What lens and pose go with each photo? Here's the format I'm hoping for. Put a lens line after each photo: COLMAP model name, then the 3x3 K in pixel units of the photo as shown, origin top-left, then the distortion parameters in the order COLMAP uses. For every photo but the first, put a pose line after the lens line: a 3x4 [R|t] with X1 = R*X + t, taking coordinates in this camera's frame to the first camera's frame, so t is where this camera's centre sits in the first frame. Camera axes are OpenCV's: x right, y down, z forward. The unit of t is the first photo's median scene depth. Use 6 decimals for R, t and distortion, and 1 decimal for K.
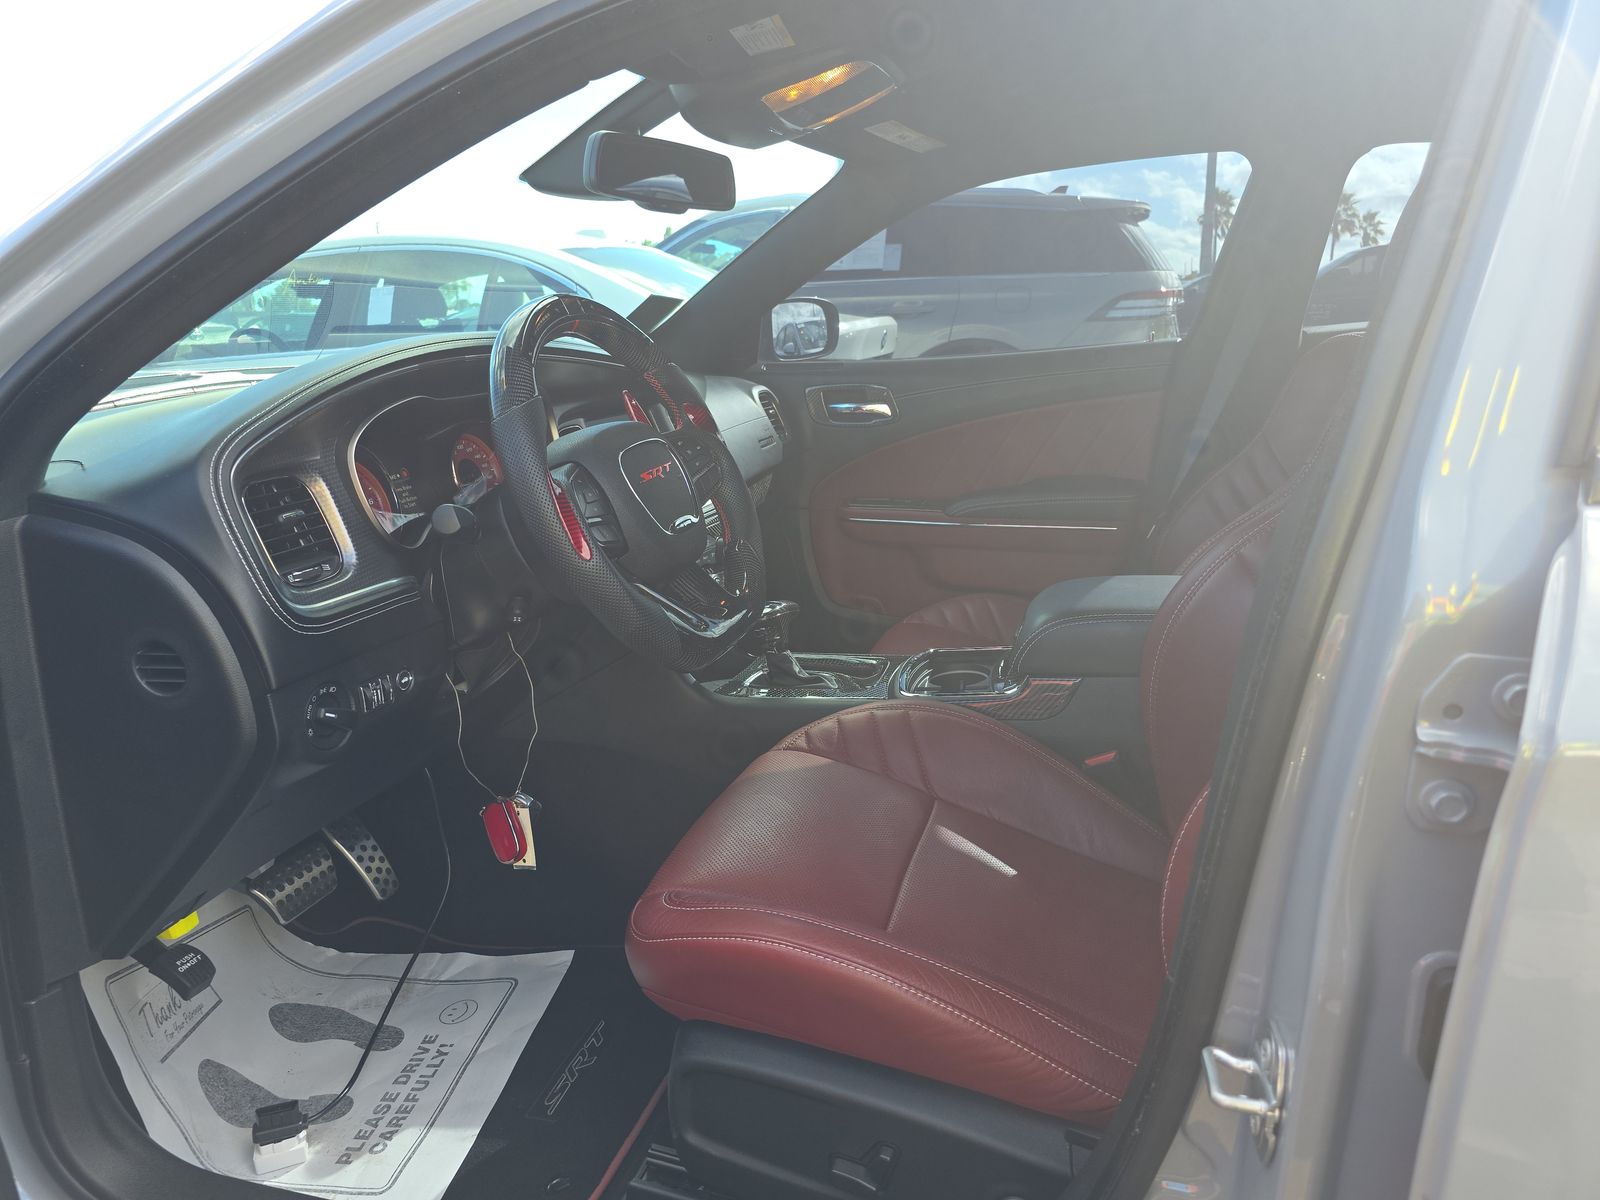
lens RADIAL K [[1010.3, 0, 793.8], [0, 1010.3, 567.4], [0, 0, 1]] dist [0.034738, -0.037957]
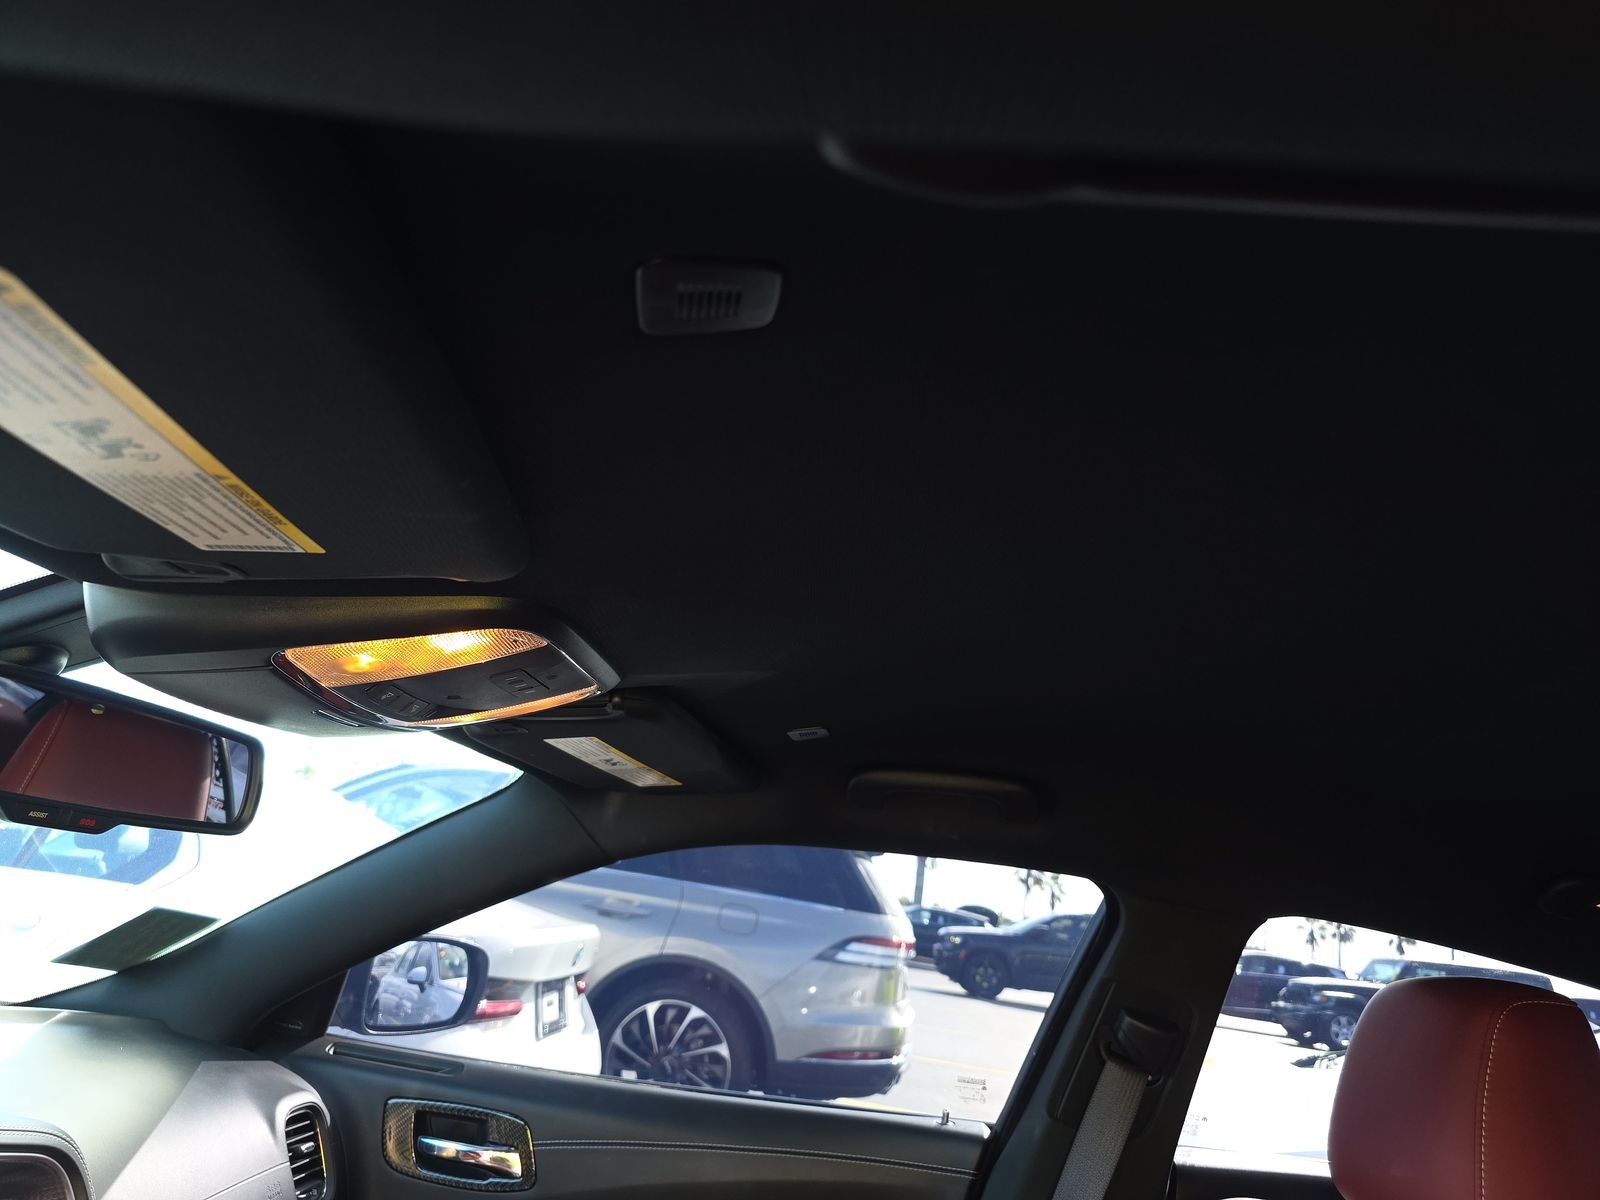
lens RADIAL K [[1010.3, 0, 793.8], [0, 1010.3, 567.4], [0, 0, 1]] dist [0.034738, -0.037957]
pose [[0.950912, 0.242187, 0.192646, 0.016324], [-0.104771, 0.837707, -0.535976, -0.051610], [-0.291187, 0.489482, 0.821960, 0.102497]]
